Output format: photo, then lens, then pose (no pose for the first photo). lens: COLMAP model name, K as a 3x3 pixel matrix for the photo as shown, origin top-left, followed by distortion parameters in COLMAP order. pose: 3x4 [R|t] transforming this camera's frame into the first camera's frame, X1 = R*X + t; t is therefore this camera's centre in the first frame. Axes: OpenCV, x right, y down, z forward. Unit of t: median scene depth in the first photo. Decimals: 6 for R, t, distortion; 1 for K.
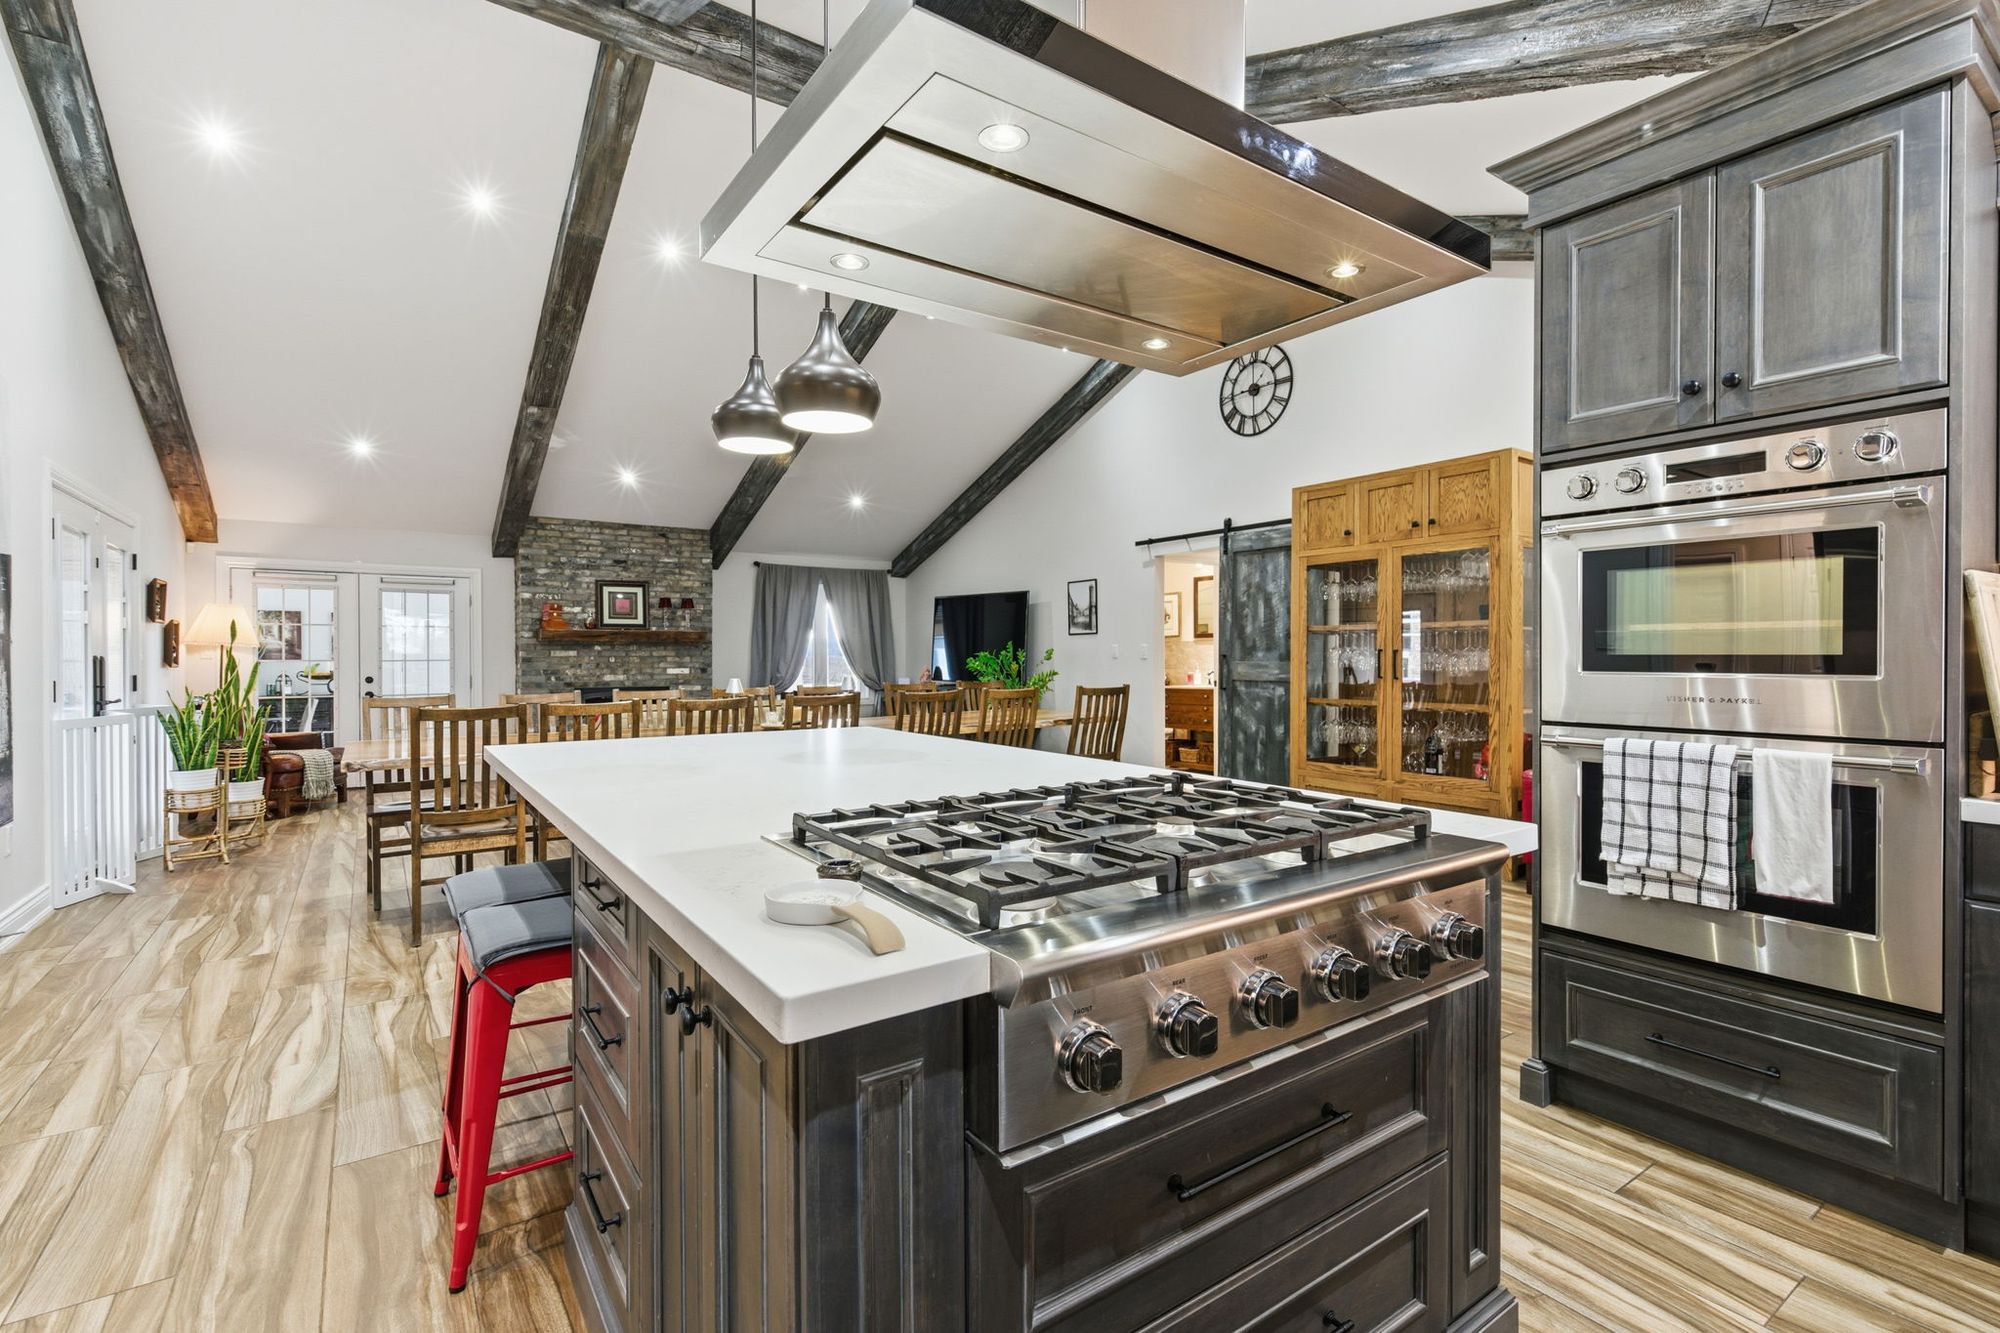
lens RADIAL K [[910.7, 0, 1011.0], [0, 910.7, 661.8], [0, 0, 1]] dist [0.000674, 0.000223]
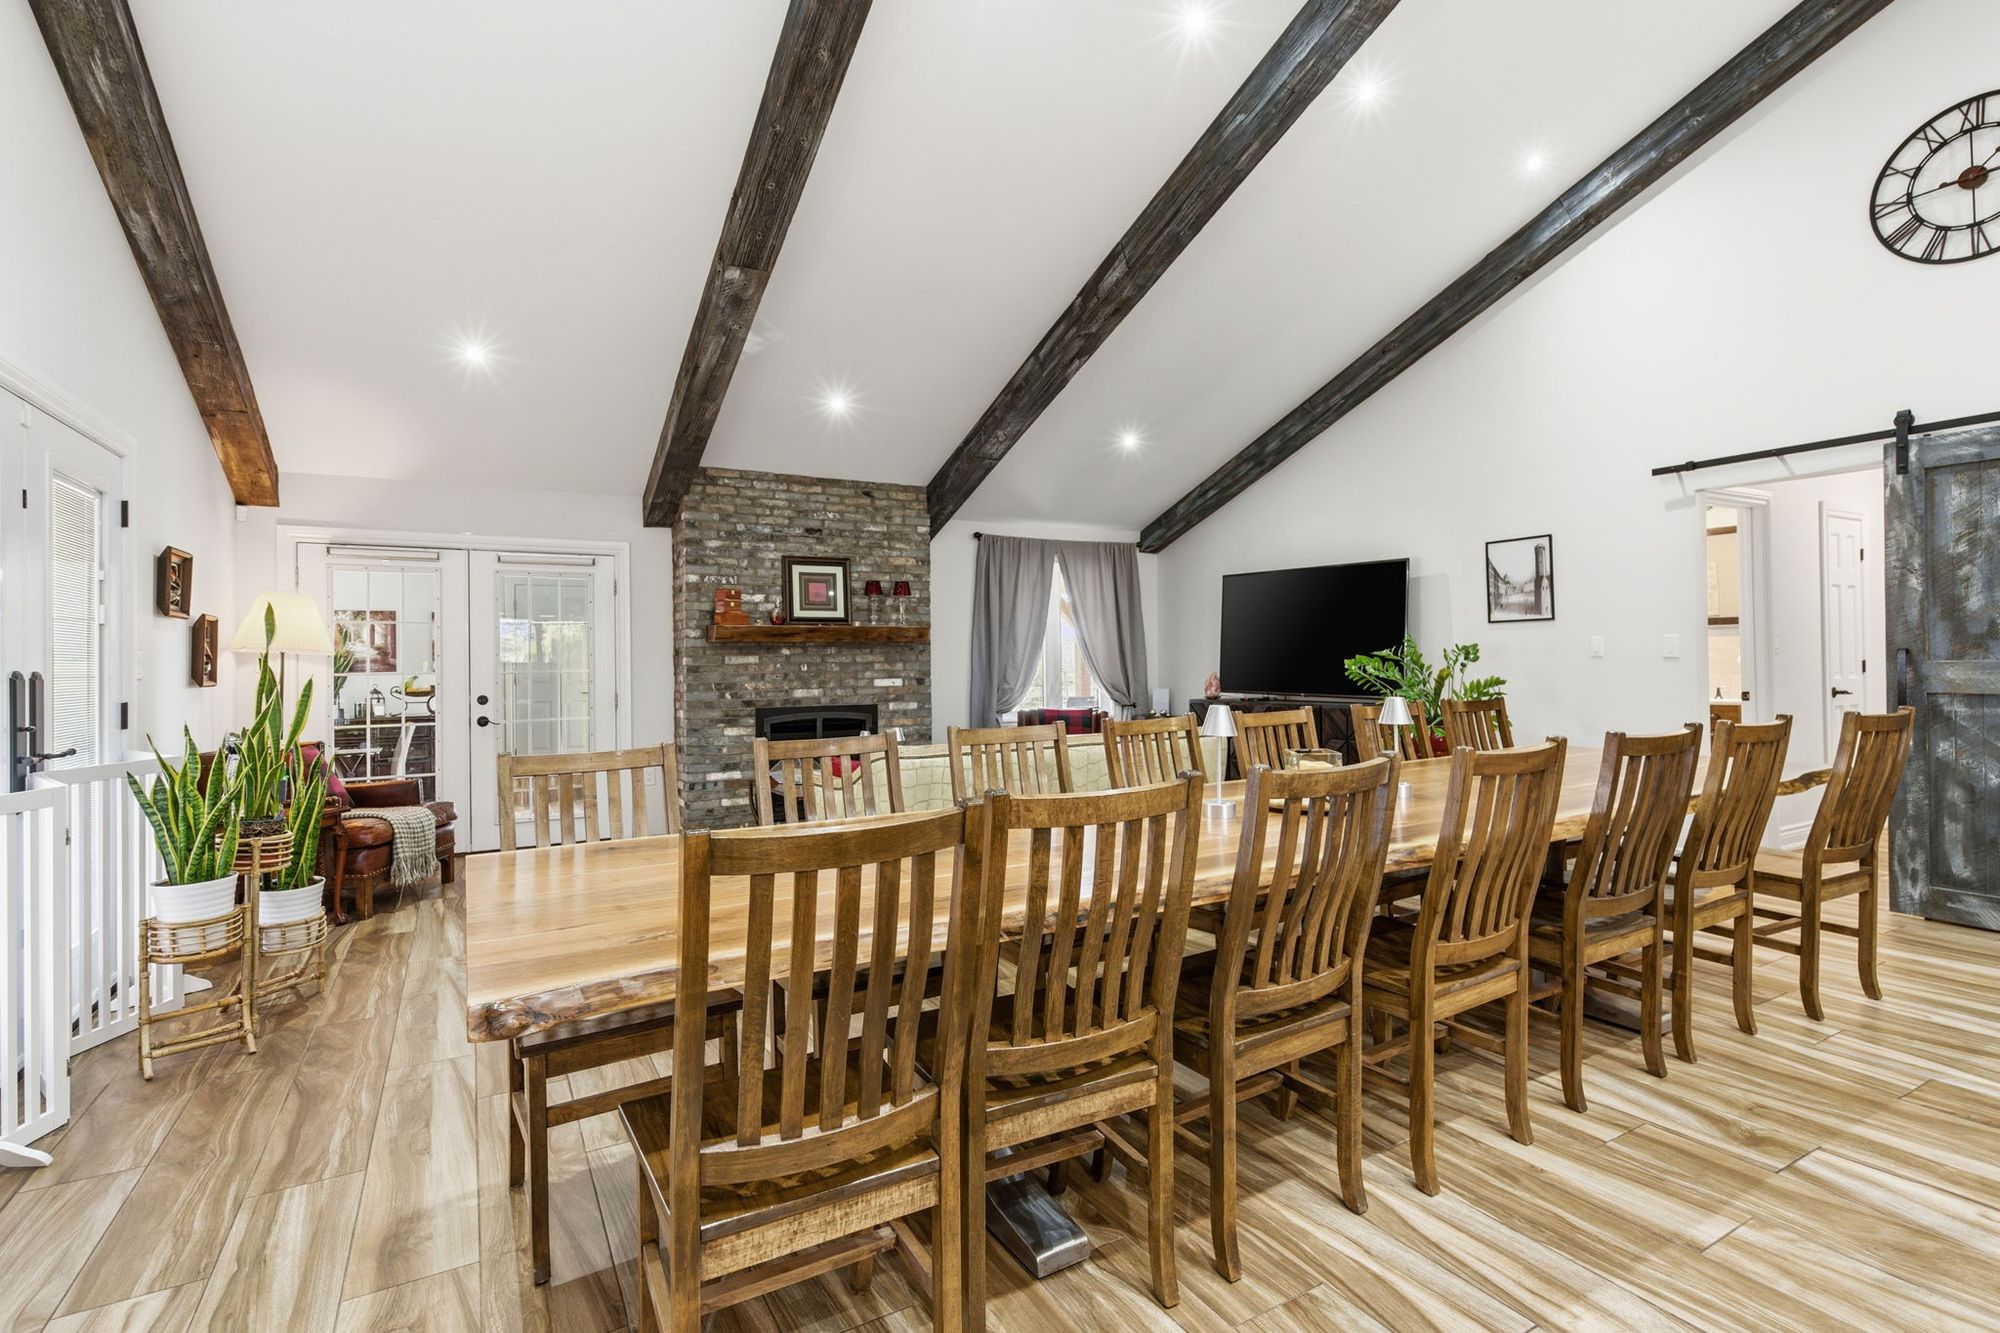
lens RADIAL K [[922.2, 0, 999.8], [0, 922.2, 651.6], [0, 0, 1]] dist [0.003113, -0.000829]
pose [[0.996026, -0.011784, -0.088276, -0.234515], [0.010446, 0.999824, -0.015600, -0.002373], [0.088444, 0.014616, 0.995974, 0.312560]]
